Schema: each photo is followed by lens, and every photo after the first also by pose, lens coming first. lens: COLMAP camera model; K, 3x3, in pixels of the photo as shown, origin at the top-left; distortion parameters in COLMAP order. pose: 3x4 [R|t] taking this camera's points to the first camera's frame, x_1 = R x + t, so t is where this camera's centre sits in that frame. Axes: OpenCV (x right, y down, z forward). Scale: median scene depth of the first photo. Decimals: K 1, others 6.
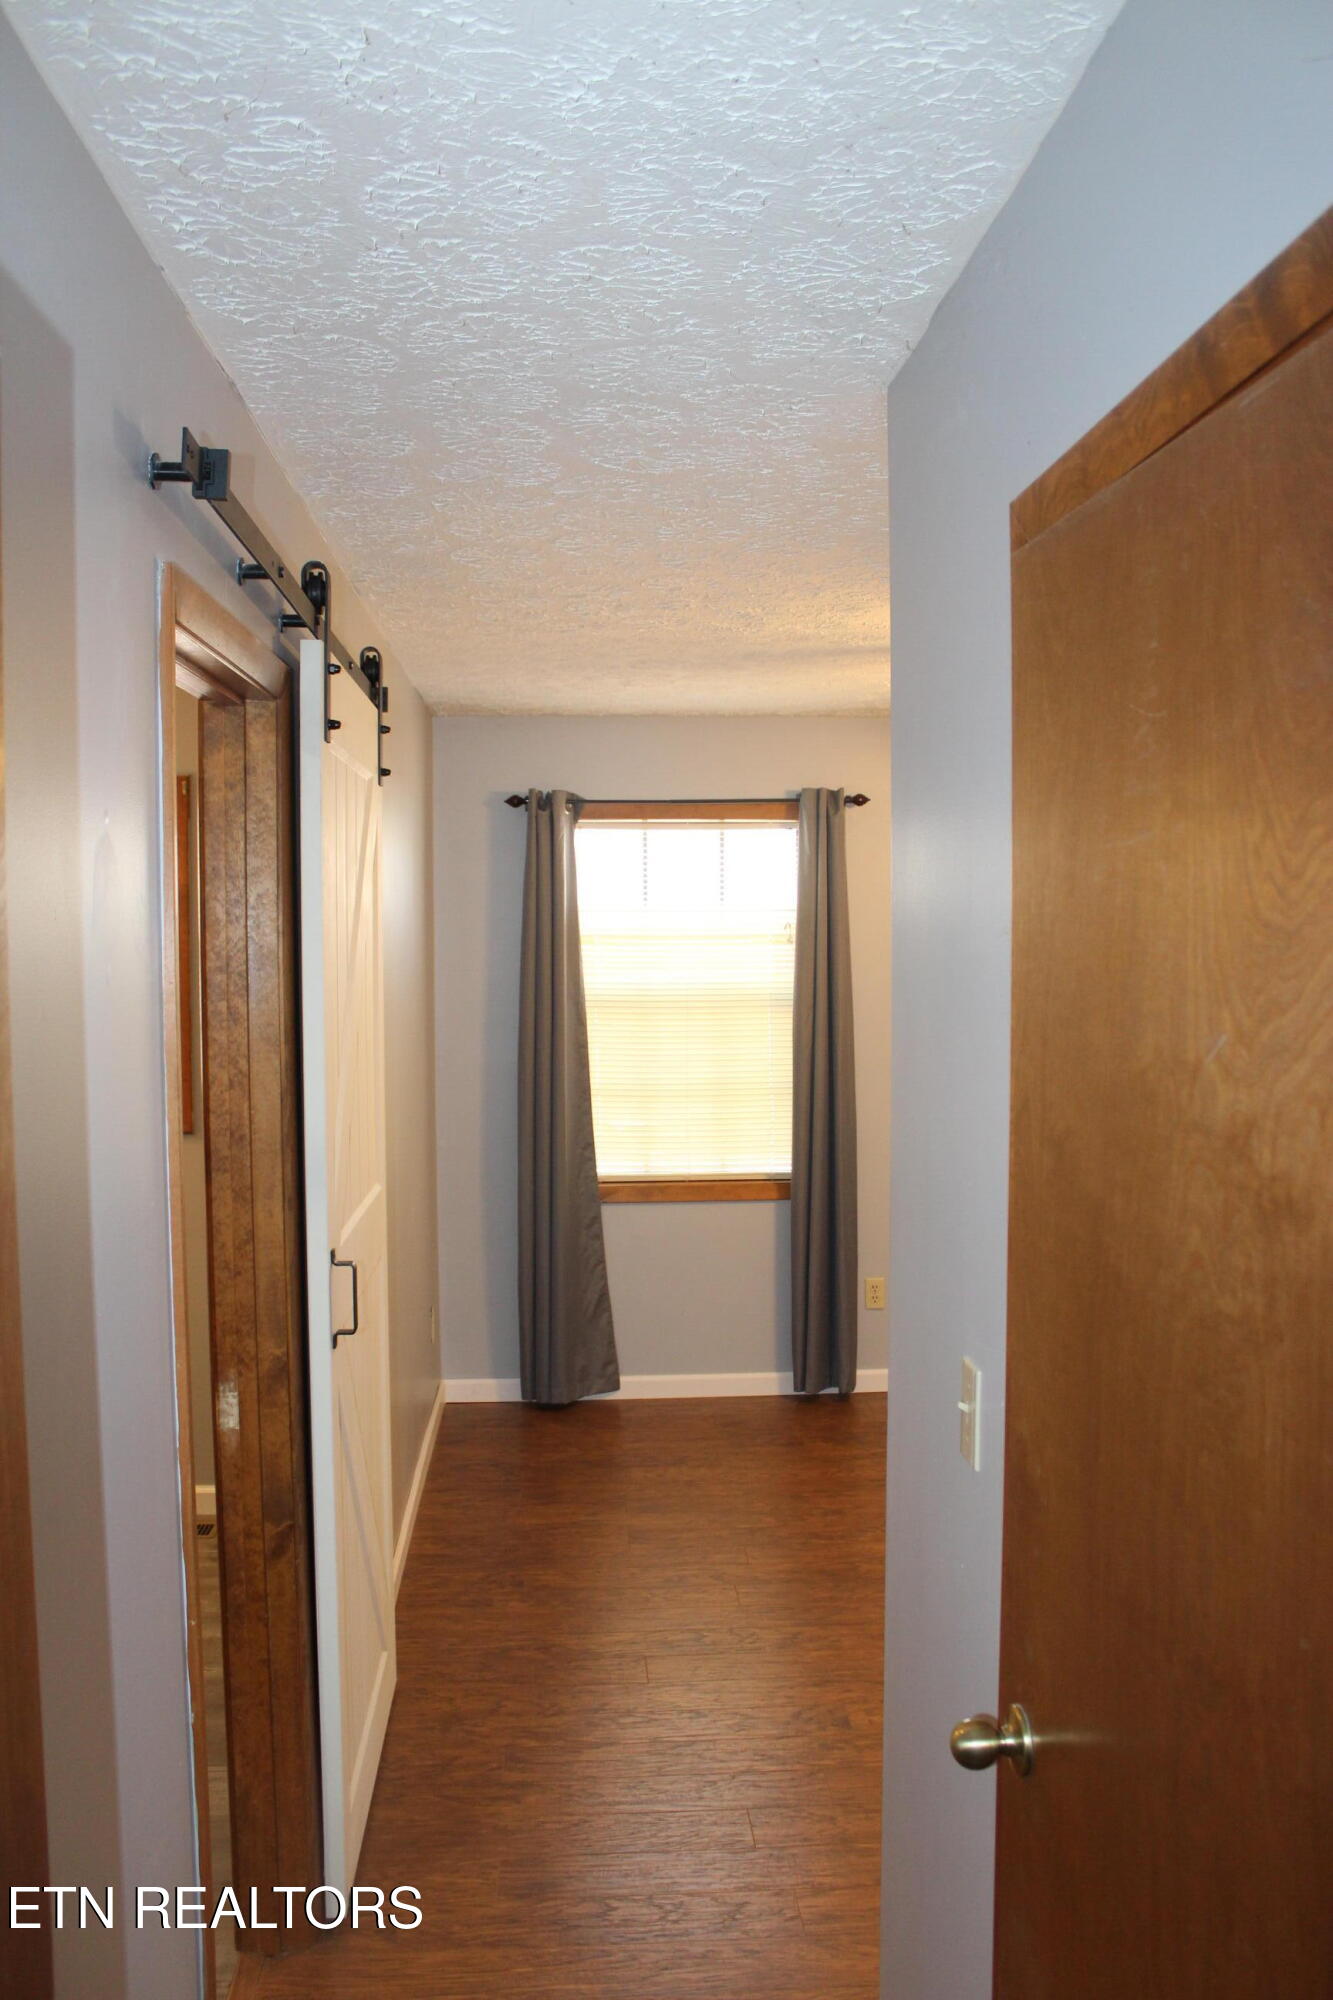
lens RADIAL K [[1676.2, 0, 666.5], [0, 1676.2, 1000.0], [0, 0, 1]] dist [-0.161385, 0.153971]
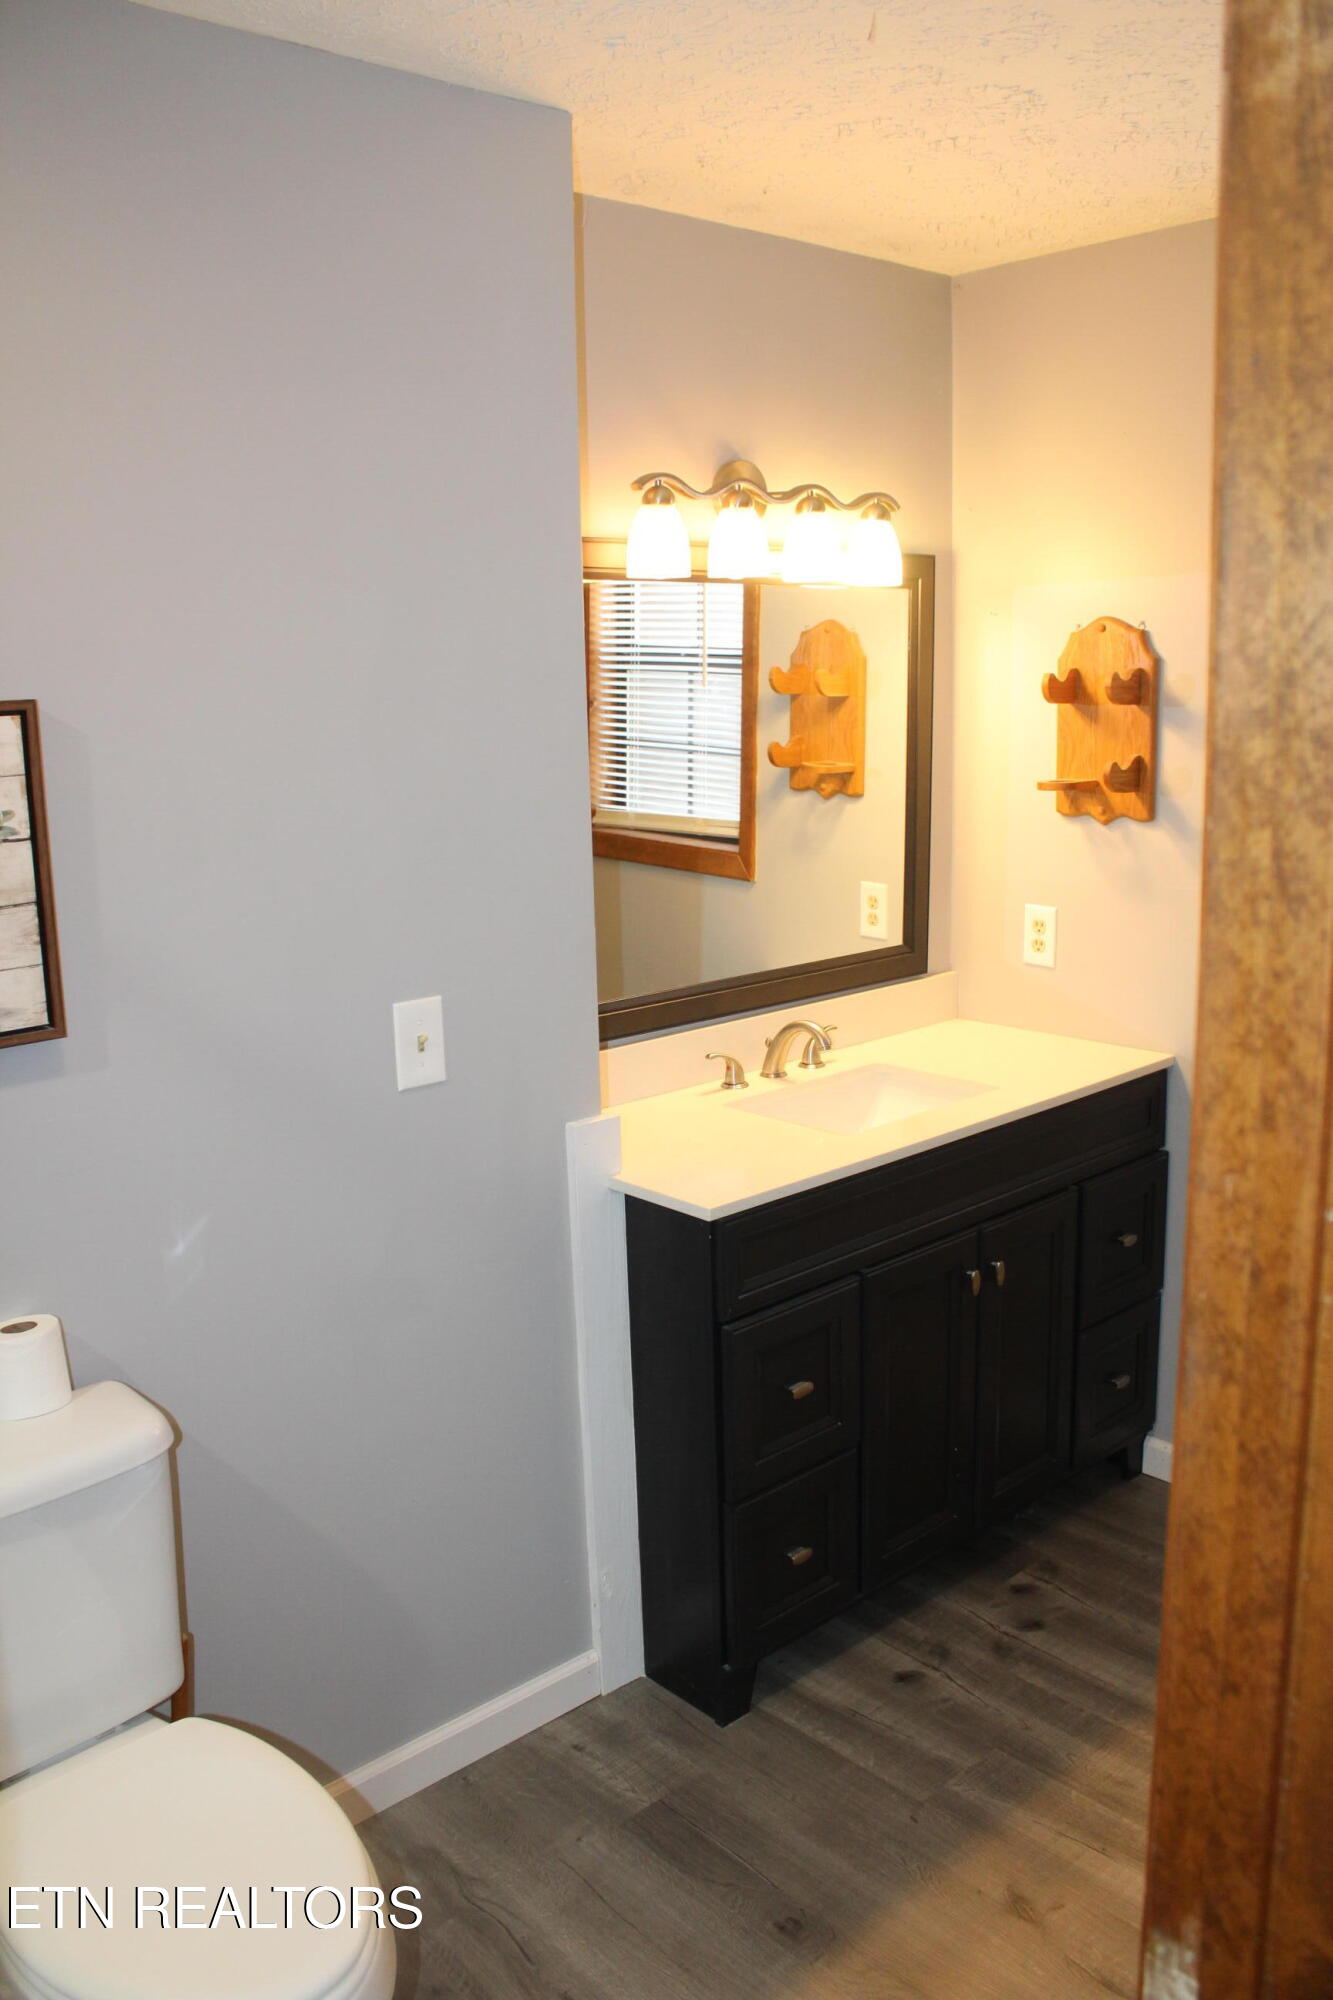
lens RADIAL K [[1676.2, 0, 666.5], [0, 1676.2, 1000.0], [0, 0, 1]] dist [-0.161385, 0.153971]
pose [[0.634982, 0.153752, -0.757072, -0.110892], [-0.018170, 0.982696, 0.184333, -0.020801], [0.772313, -0.103292, 0.626788, 0.726236]]
